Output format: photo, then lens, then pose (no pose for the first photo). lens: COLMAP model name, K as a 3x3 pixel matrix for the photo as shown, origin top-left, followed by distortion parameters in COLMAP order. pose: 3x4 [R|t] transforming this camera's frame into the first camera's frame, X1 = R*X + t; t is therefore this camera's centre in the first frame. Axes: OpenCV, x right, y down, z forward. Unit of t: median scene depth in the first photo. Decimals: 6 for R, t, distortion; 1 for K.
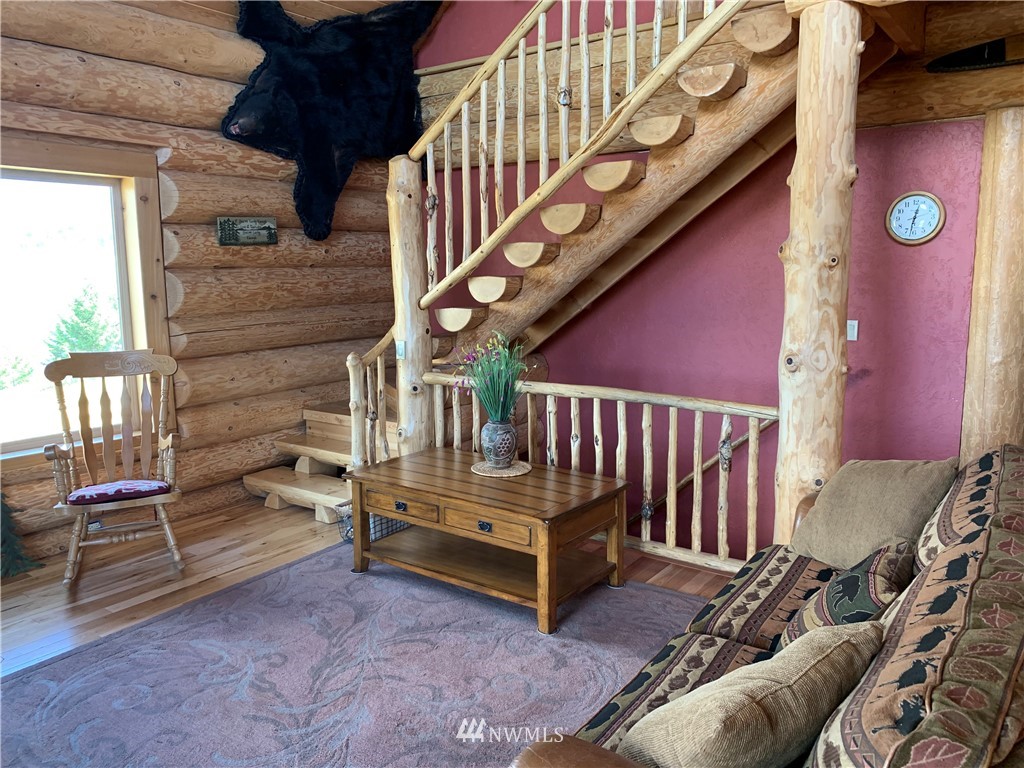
lens RADIAL K [[780.9, 0, 512.0], [0, 780.9, 384.0], [0, 0, 1]] dist [-0.001111, -0.000222]
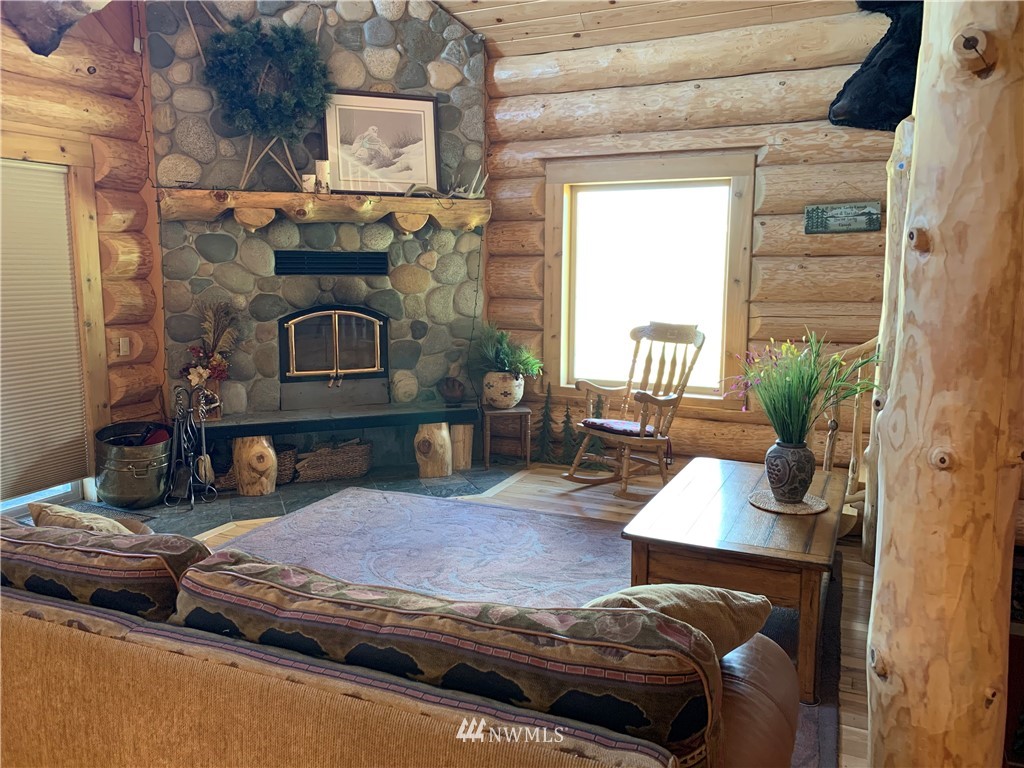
lens RADIAL K [[785.3, 0, 512.0], [0, 785.3, 384.0], [0, 0, 1]] dist [-0.005740, 0.002956]
pose [[0.198143, 0.157705, -0.967403, 0.596904], [-0.149888, 0.980239, 0.129097, -0.062931], [0.968645, 0.119422, 0.217865, 0.448941]]
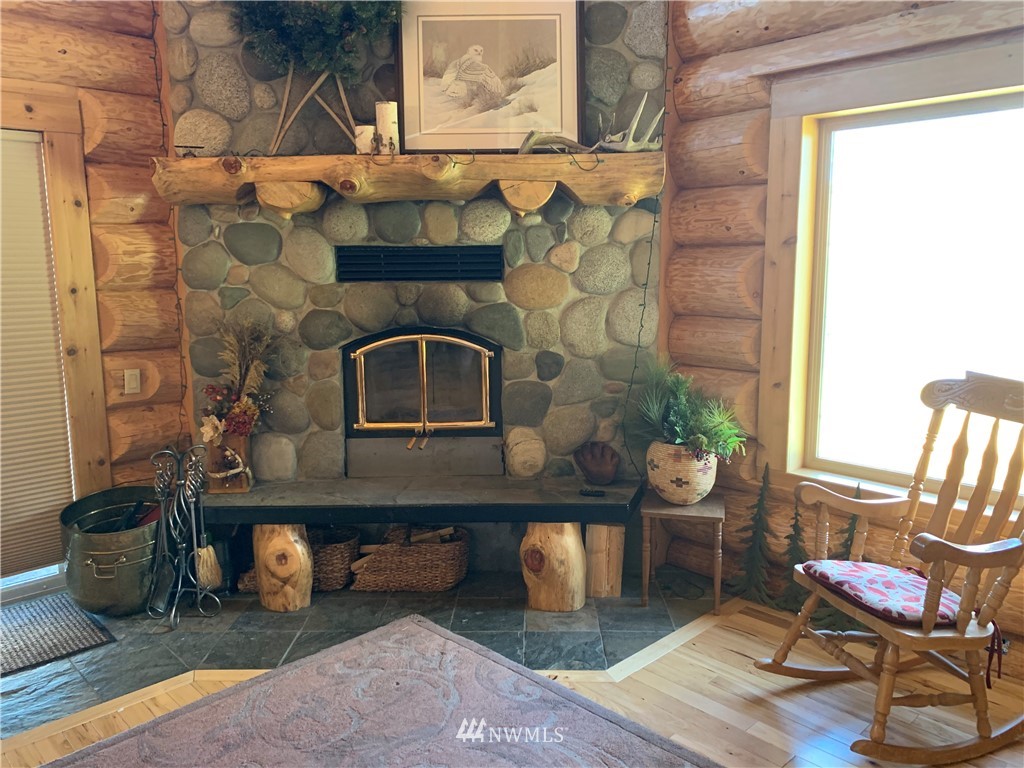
lens RADIAL K [[783.7, 0, 512.8], [0, 783.7, 370.4], [0, 0, 1]] dist [0.022231, -0.006308]
pose [[-0.181075, 0.152072, -0.971641, 0.129324], [-0.132289, 0.975228, 0.177287, -0.094623], [0.974531, 0.160640, -0.156472, 0.653234]]
